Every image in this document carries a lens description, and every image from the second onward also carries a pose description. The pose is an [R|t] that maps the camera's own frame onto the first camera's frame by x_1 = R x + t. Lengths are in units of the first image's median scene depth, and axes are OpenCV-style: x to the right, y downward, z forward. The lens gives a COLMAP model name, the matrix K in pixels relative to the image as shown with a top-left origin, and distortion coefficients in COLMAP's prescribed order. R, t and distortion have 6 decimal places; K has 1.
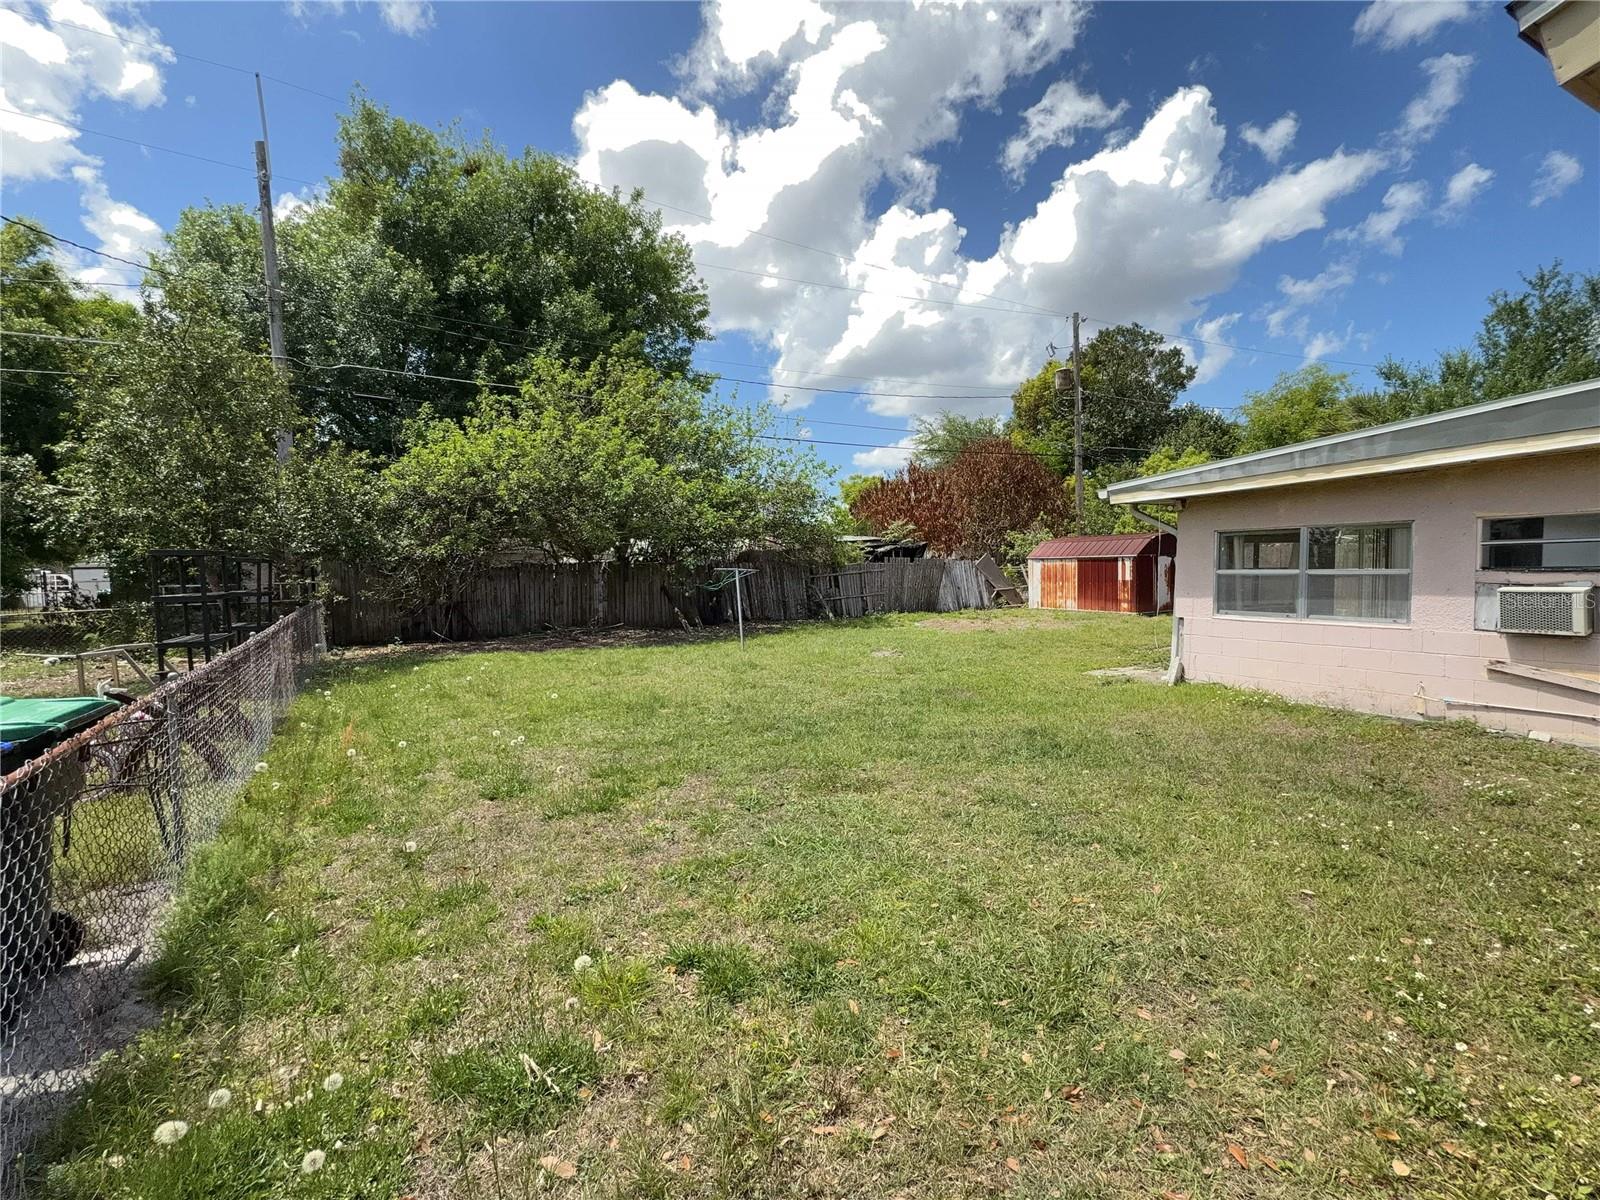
lens RADIAL K [[741.1, 0, 800.9], [0, 741.1, 601.7], [0, 0, 1]] dist [-0.002913, 0.000631]
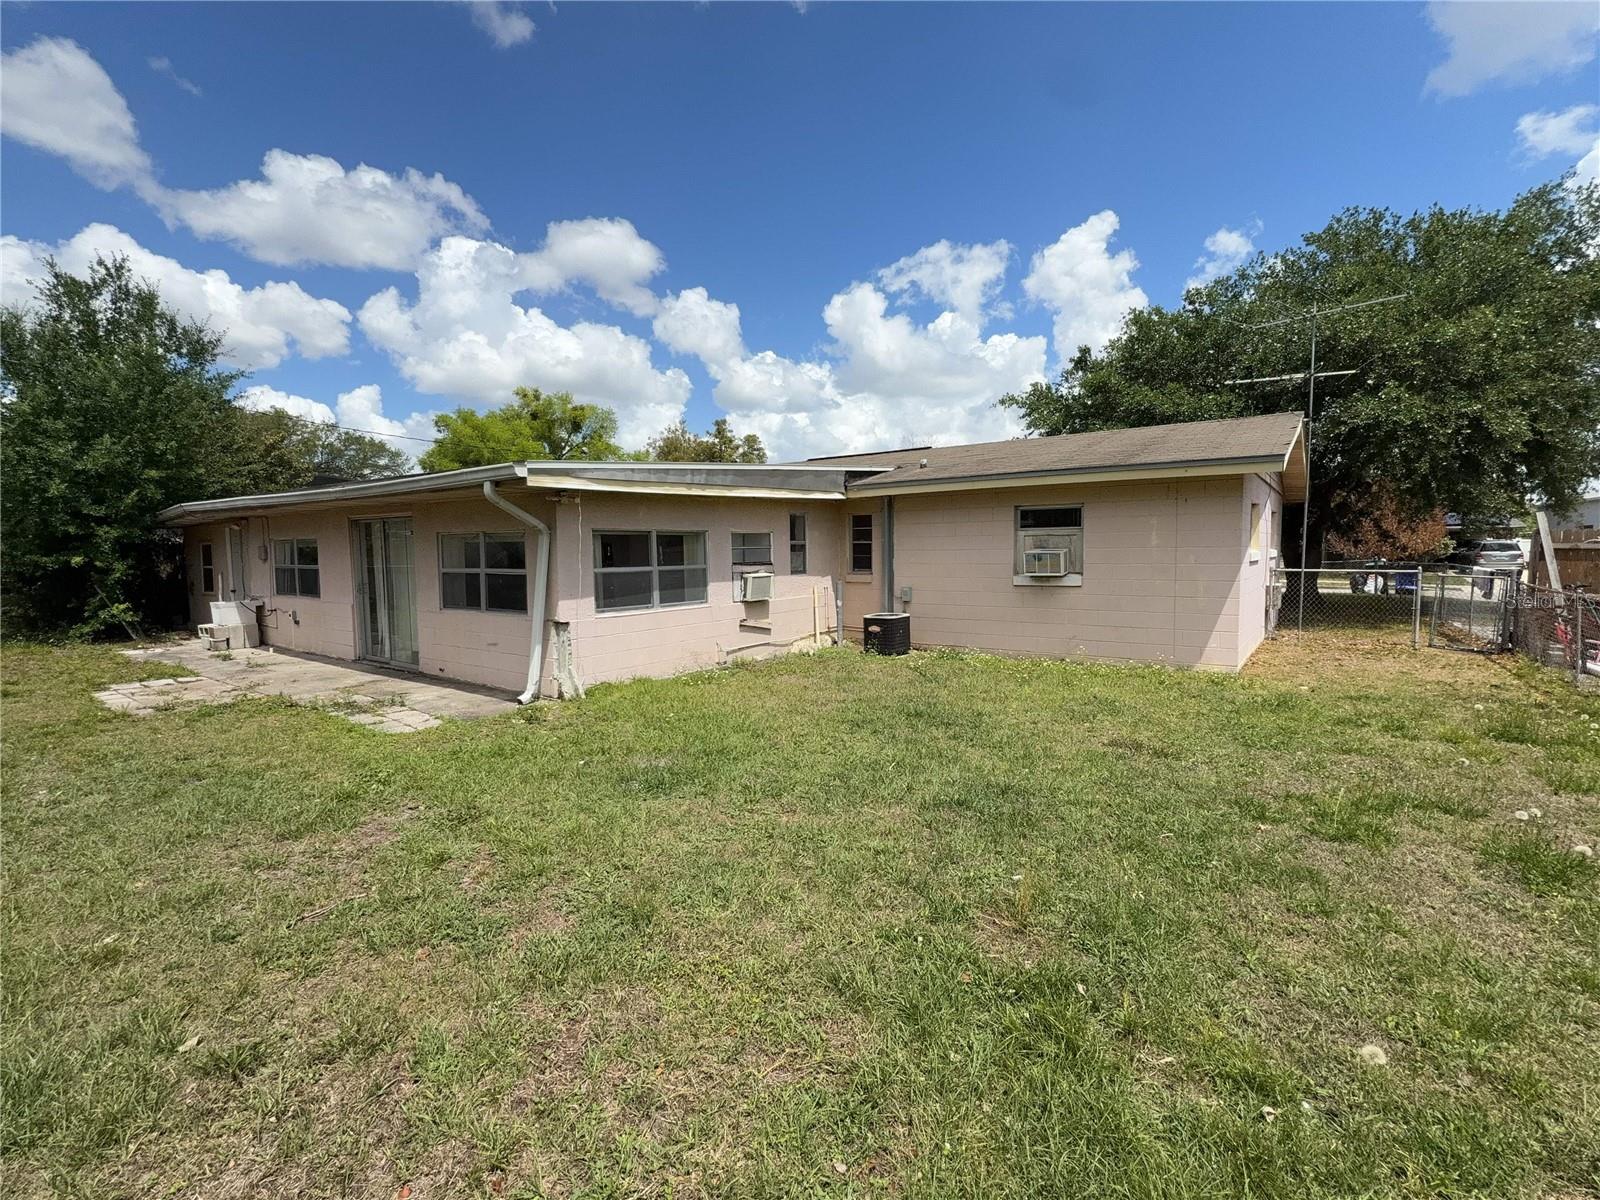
lens RADIAL K [[741.1, 0, 800.9], [0, 741.1, 601.7], [0, 0, 1]] dist [-0.002913, 0.000631]
pose [[-0.441751, -0.042973, 0.896108, -0.448425], [0.059319, 0.995267, 0.076971, -0.059651], [-0.895174, 0.087158, -0.437111, 1.213022]]
